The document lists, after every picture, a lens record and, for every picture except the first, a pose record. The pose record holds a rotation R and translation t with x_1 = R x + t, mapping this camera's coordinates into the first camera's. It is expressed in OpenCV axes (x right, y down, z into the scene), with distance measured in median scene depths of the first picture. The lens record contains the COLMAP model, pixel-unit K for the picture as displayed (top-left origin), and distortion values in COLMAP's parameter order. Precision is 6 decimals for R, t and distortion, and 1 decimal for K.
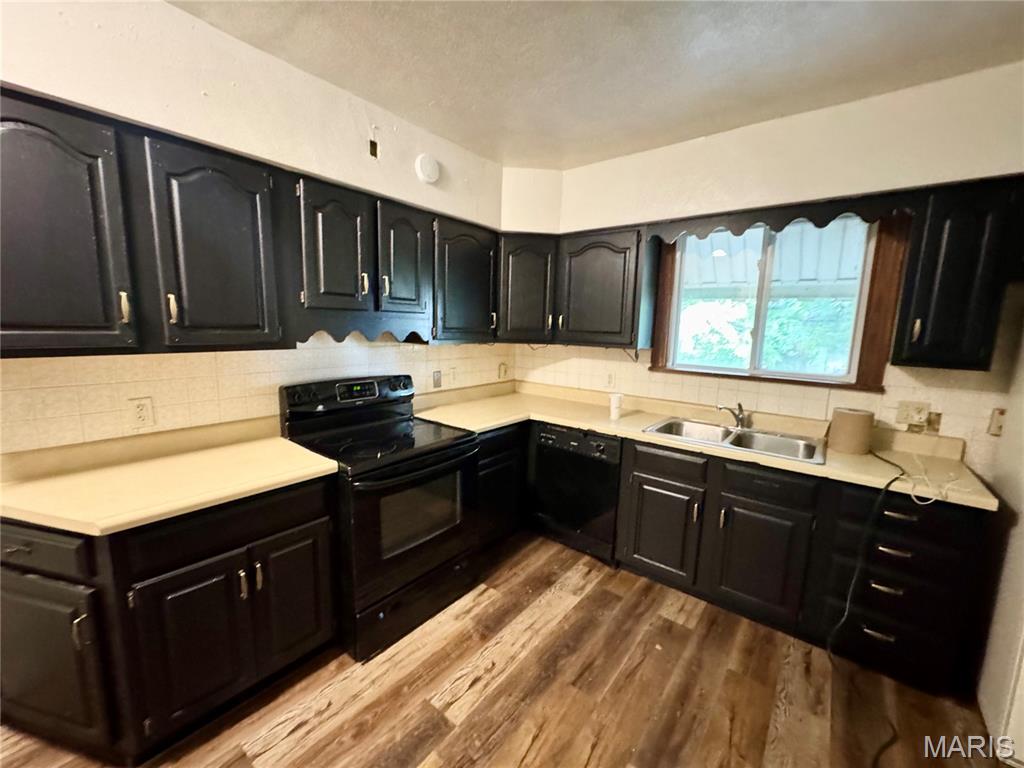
lens RADIAL K [[410.1, 0, 511.7], [0, 410.1, 386.6], [0, 0, 1]] dist [-0.002247, 0.000630]
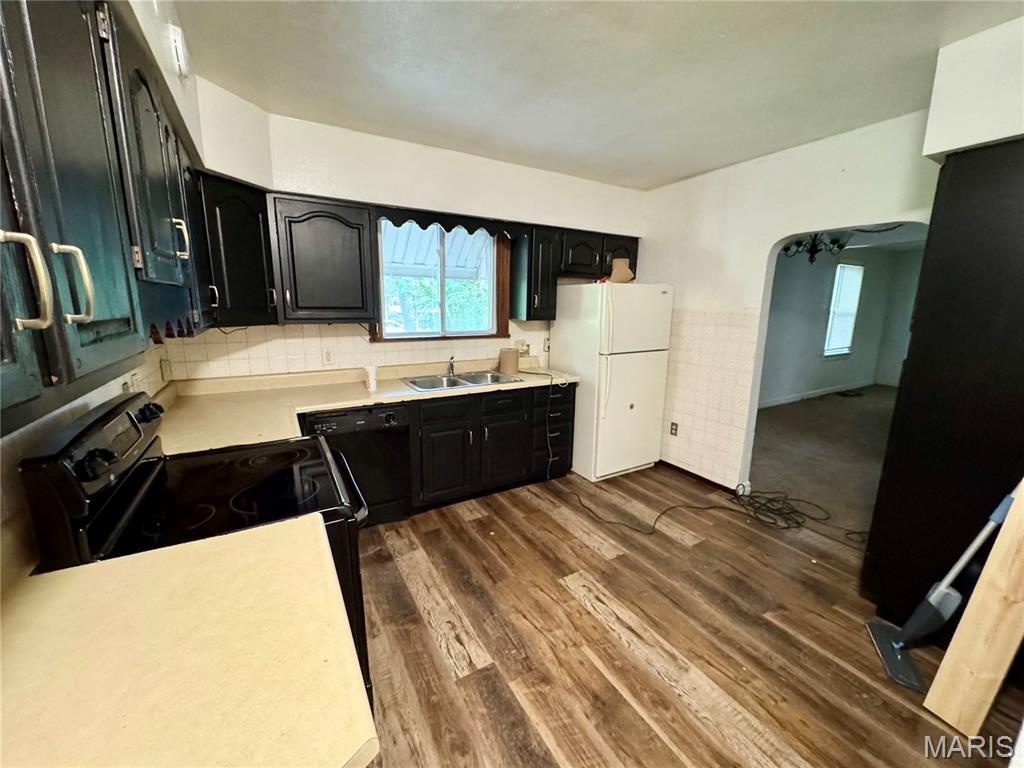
lens RADIAL K [[410.1, 0, 514.4], [0, 410.1, 378.7], [0, 0, 1]] dist [-0.002247, 0.000630]
pose [[0.352045, -0.193342, 0.915797, -0.730151], [0.138698, 0.978407, 0.153242, -0.078152], [-0.925650, 0.073071, 0.371259, 0.340278]]
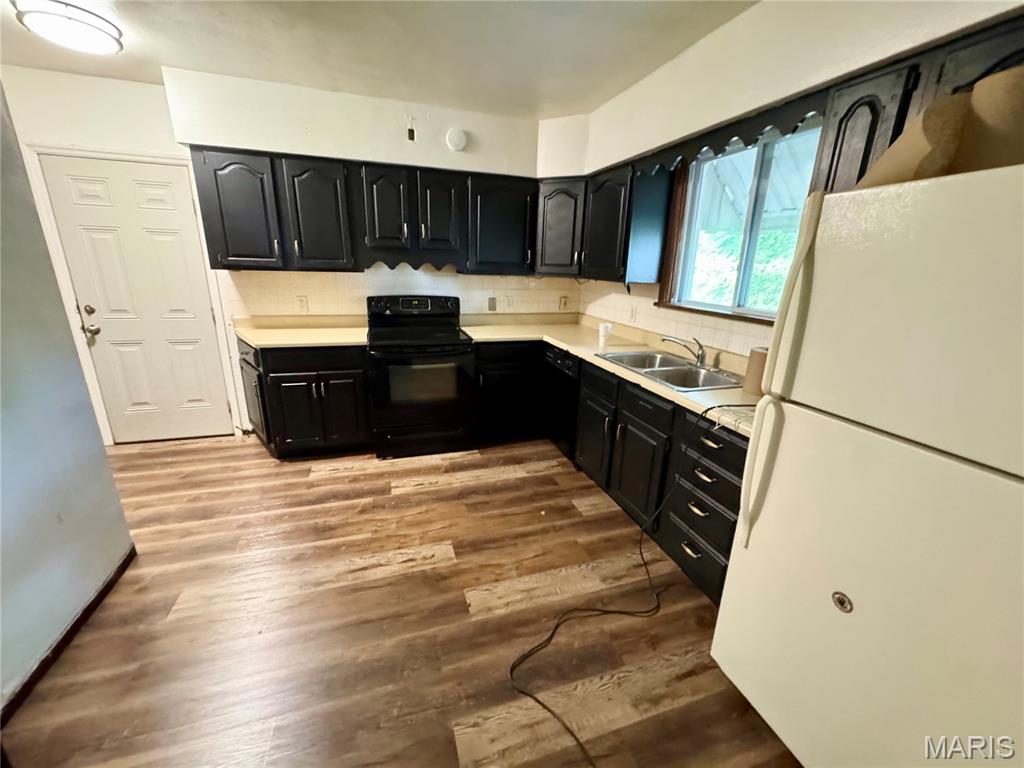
lens RADIAL K [[410.1, 0, 511.6], [0, 410.1, 387.9], [0, 0, 1]] dist [-0.002247, 0.000630]
pose [[0.834269, 0.160966, -0.527337, 0.822355], [-0.092287, 0.983710, 0.154268, 0.051318], [0.543579, -0.080035, 0.835534, -0.099374]]
